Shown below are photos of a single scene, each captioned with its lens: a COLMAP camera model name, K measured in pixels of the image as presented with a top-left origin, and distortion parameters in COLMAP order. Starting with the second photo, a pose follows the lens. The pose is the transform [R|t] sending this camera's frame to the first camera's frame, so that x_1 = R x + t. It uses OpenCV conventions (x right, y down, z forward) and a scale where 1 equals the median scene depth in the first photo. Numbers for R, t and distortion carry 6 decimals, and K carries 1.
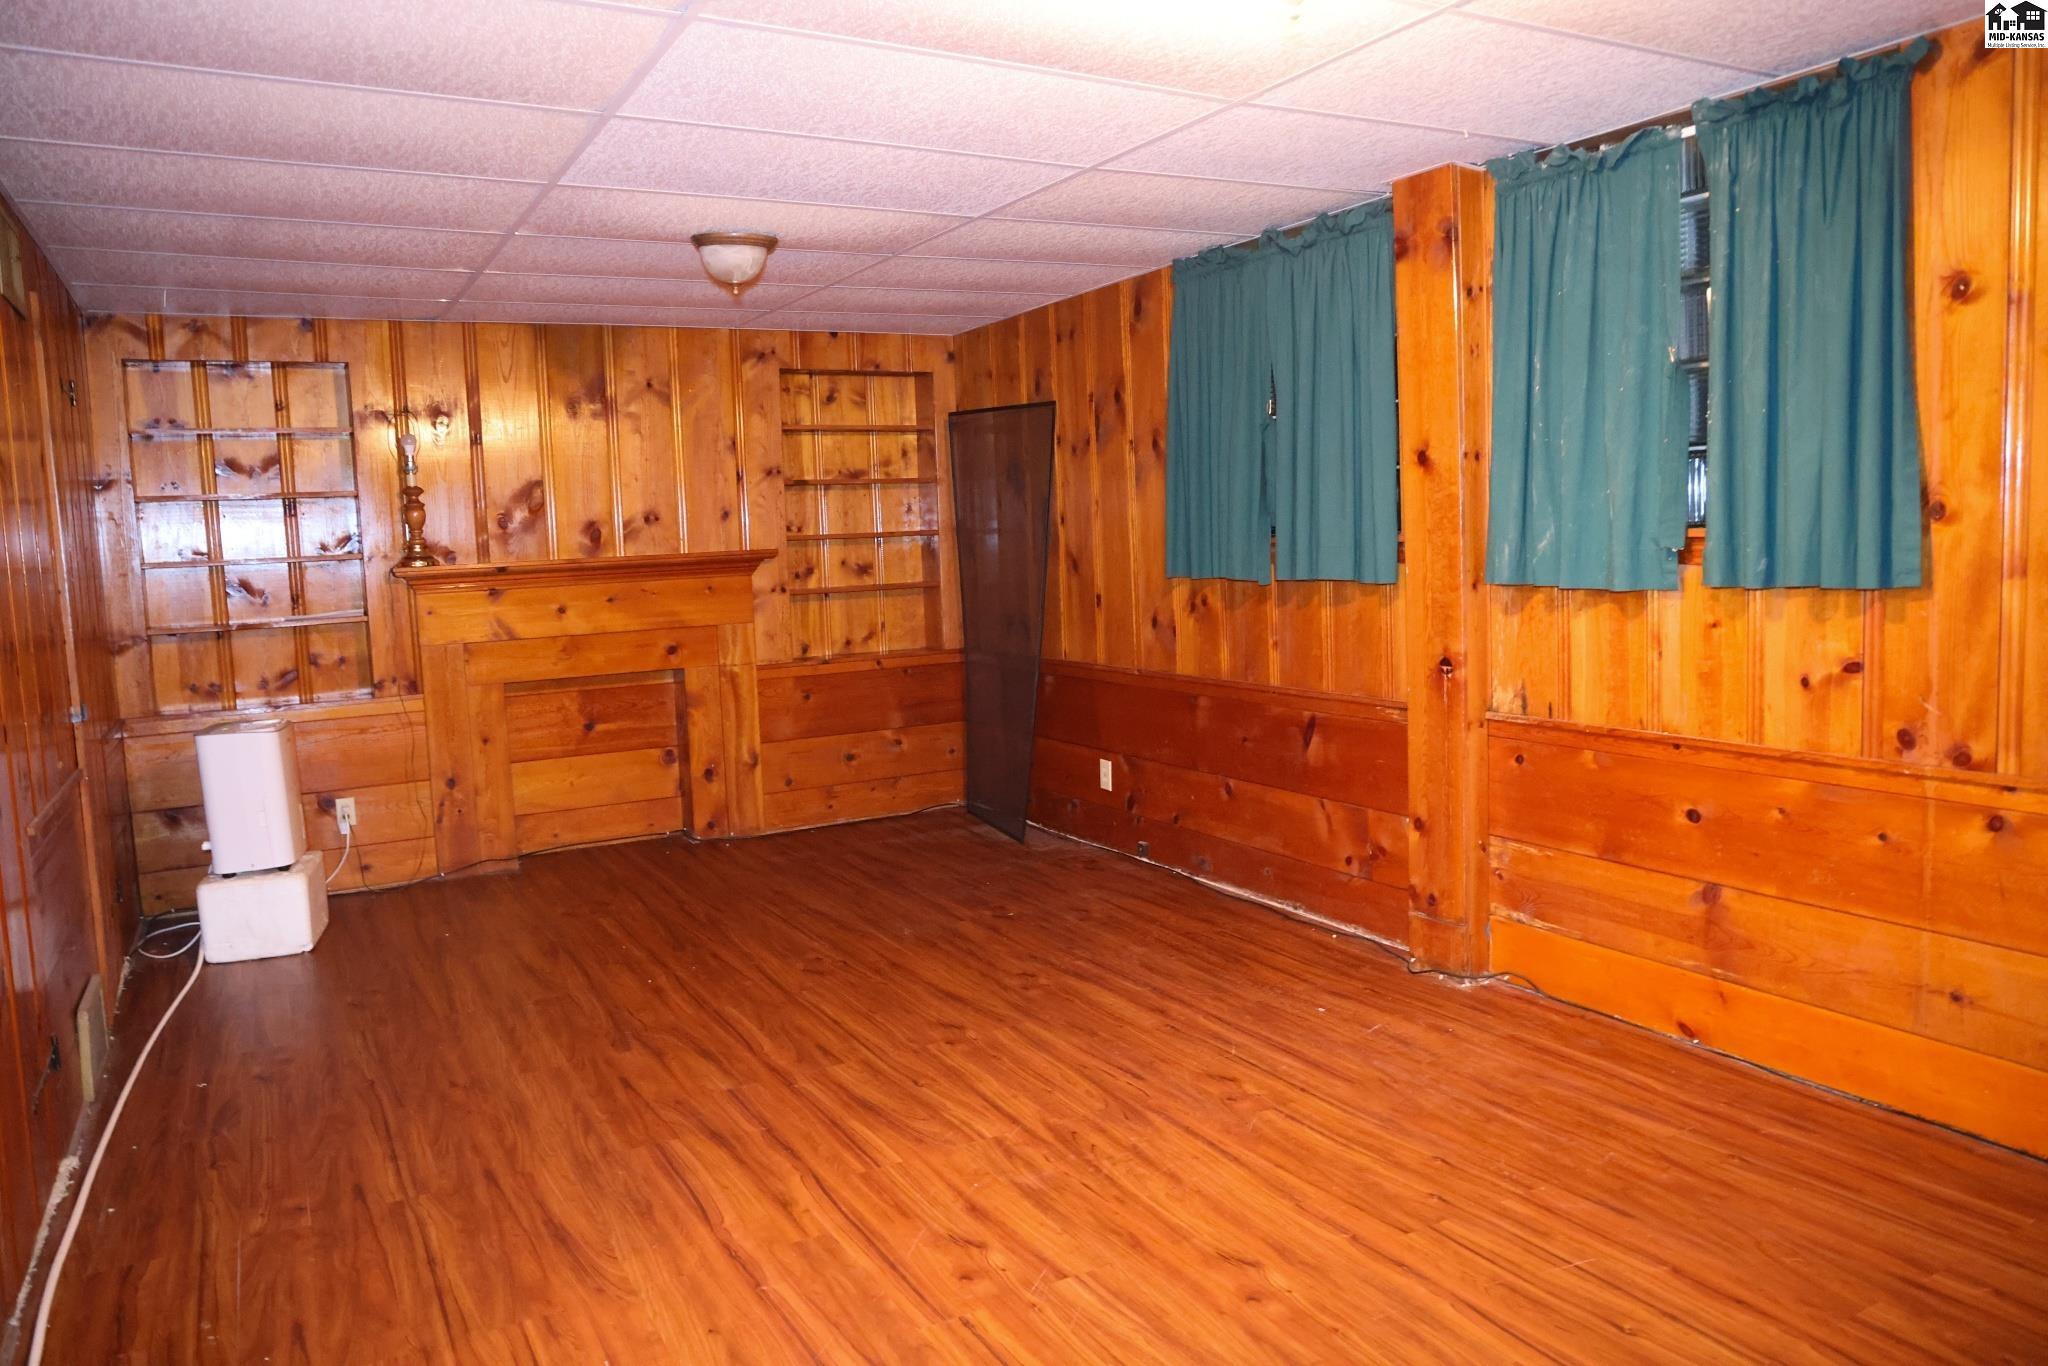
lens RADIAL K [[1435.6, 0, 1041.4], [0, 1435.6, 669.1], [0, 0, 1]] dist [-0.087724, 0.064076]
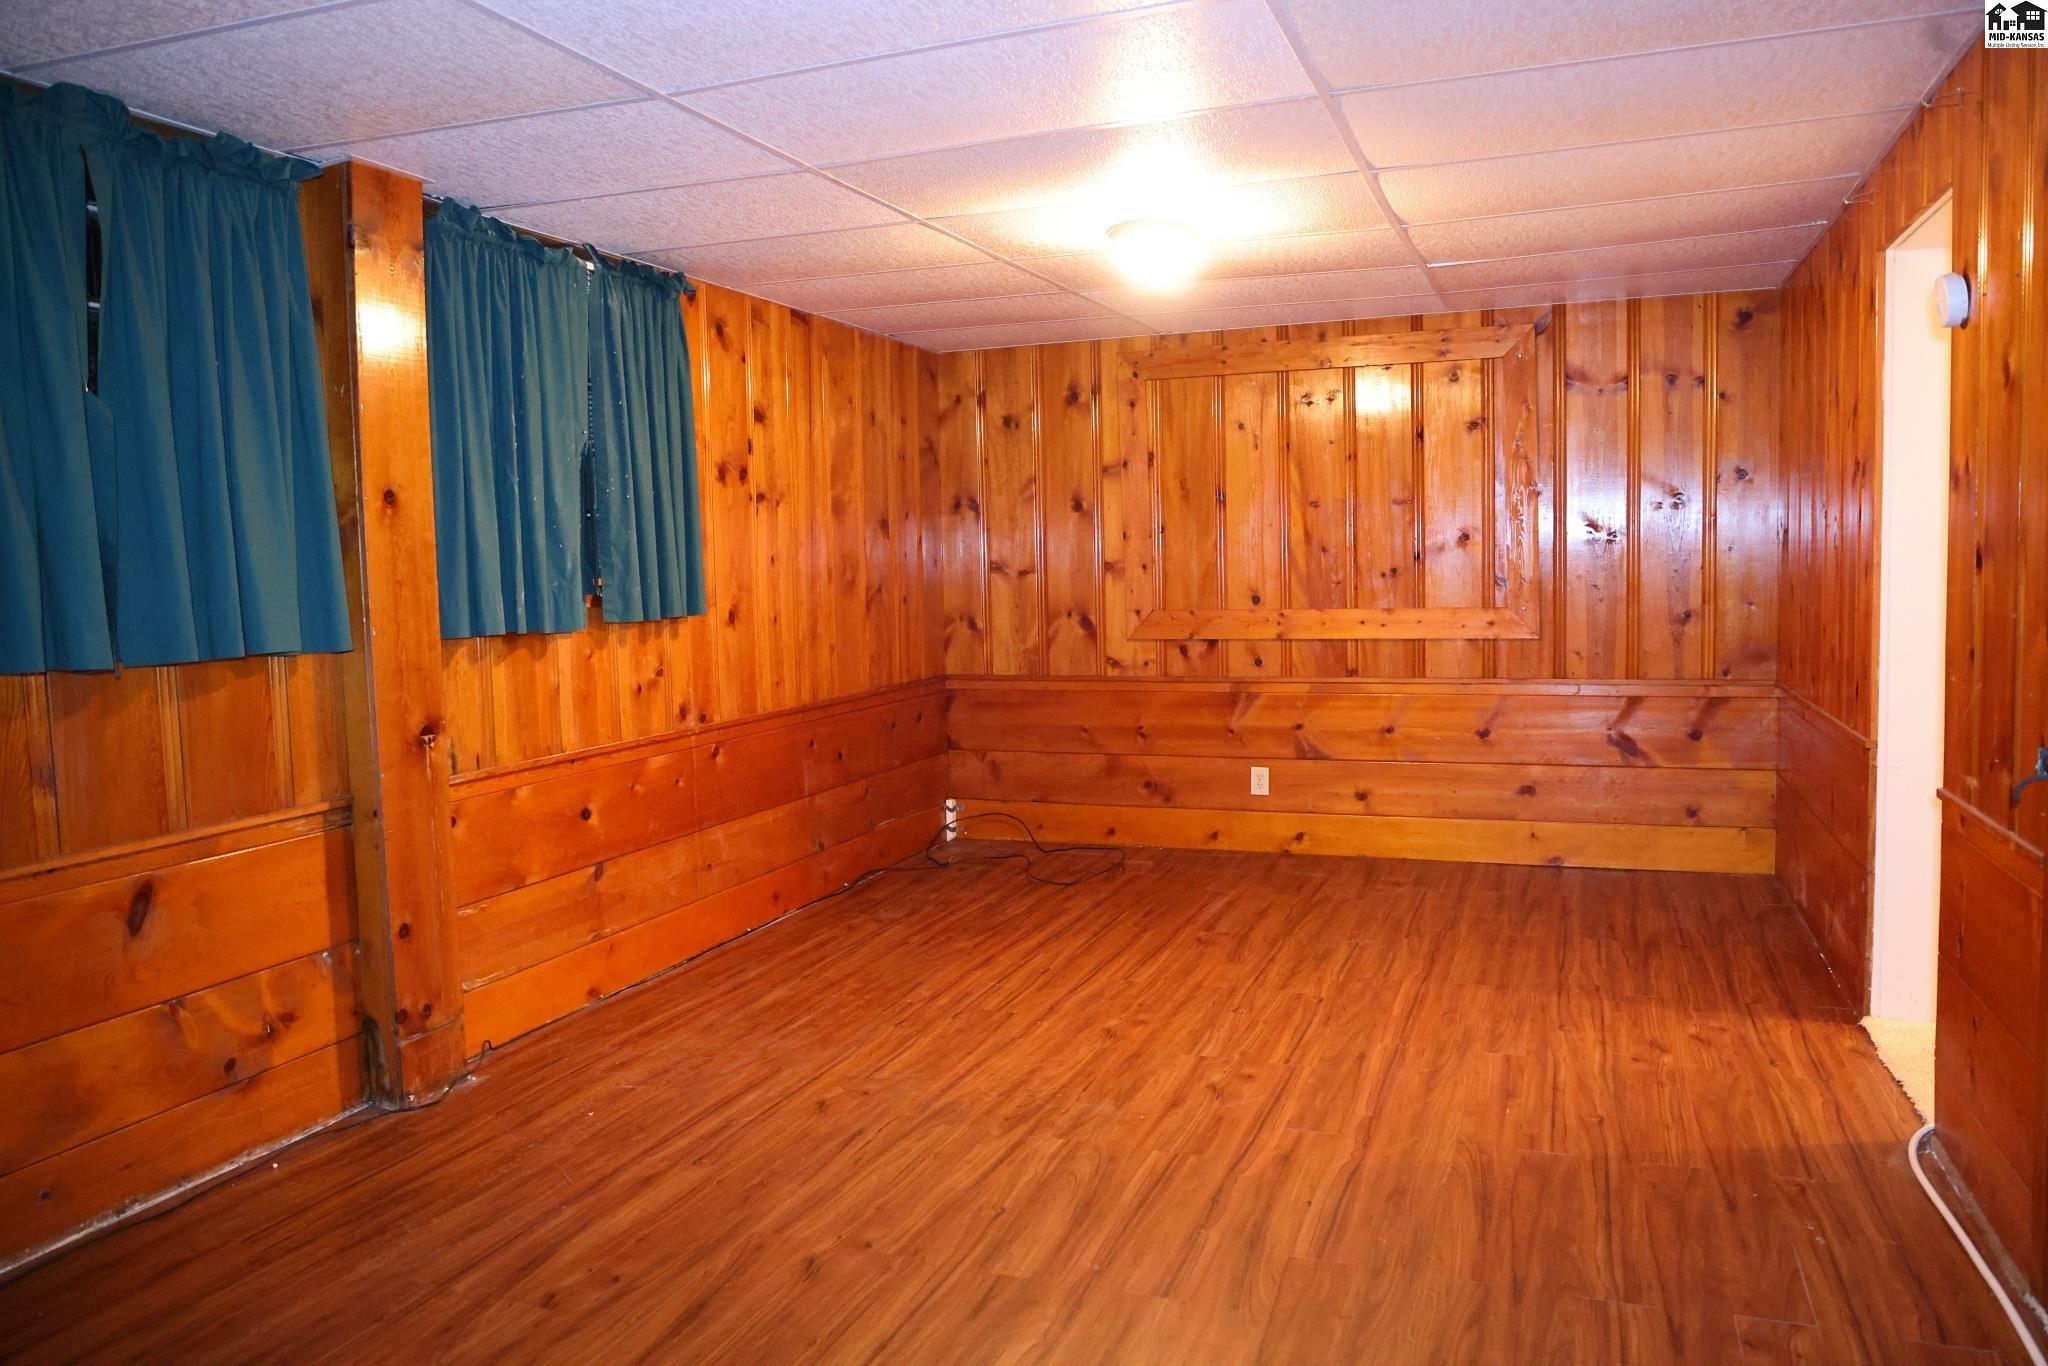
lens RADIAL K [[1435.6, 0, 1041.4], [0, 1435.6, 669.1], [0, 0, 1]] dist [-0.087724, 0.064076]
pose [[-0.639003, -0.005869, 0.769182, -0.787224], [0.123162, 0.986289, 0.109844, -0.114071], [-0.759280, 0.164925, -0.629519, 1.556819]]
